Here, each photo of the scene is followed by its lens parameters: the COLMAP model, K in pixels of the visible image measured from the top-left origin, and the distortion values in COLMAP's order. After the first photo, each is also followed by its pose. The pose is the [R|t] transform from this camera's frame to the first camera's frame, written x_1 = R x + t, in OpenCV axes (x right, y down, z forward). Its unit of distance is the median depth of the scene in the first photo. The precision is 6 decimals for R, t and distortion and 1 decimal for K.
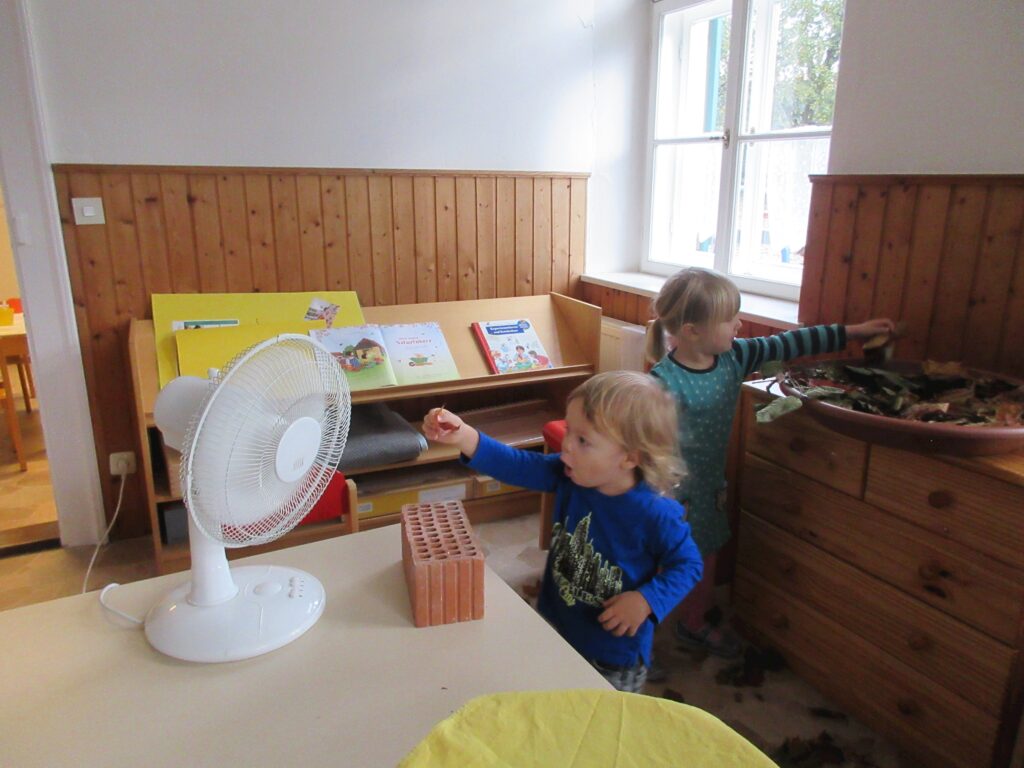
lens RADIAL K [[770.1, 0, 517.3], [0, 770.1, 388.0], [0, 0, 1]] dist [0.010262, 0.013973]
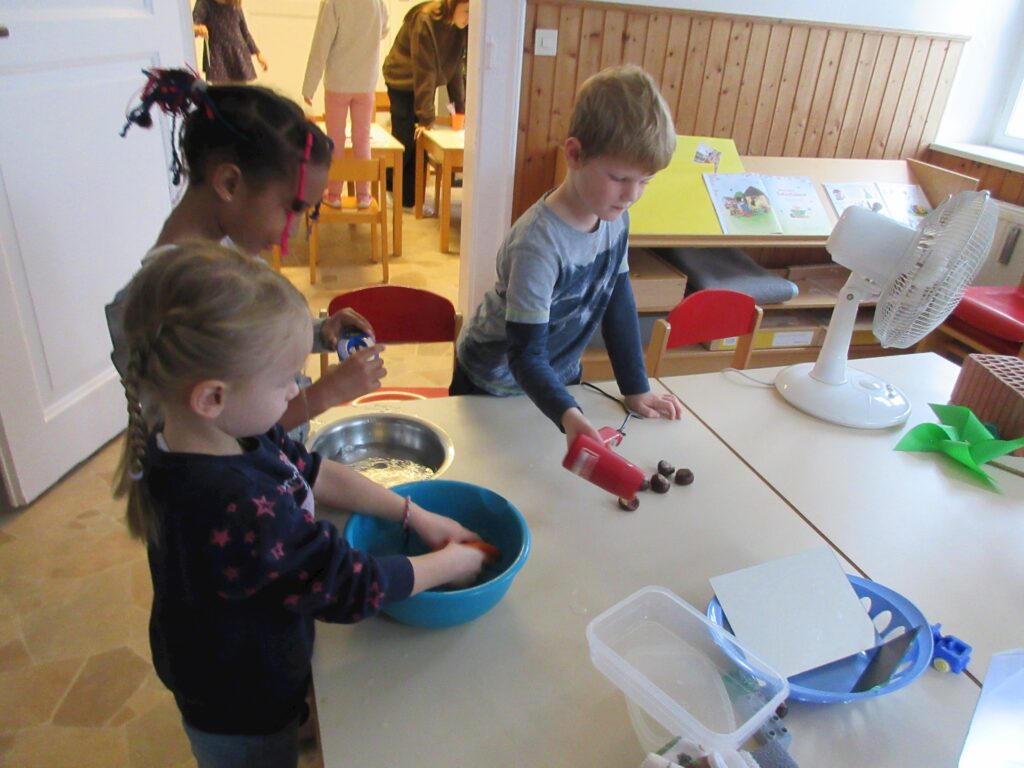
lens RADIAL K [[770.1, 0, 509.9], [0, 770.1, 375.4], [0, 0, 1]] dist [0.010262, 0.013973]
pose [[0.984285, 0.136640, -0.111864, -0.362473], [-0.114822, 0.976488, 0.182447, 0.034551], [0.134163, -0.166735, 0.976831, -0.138492]]
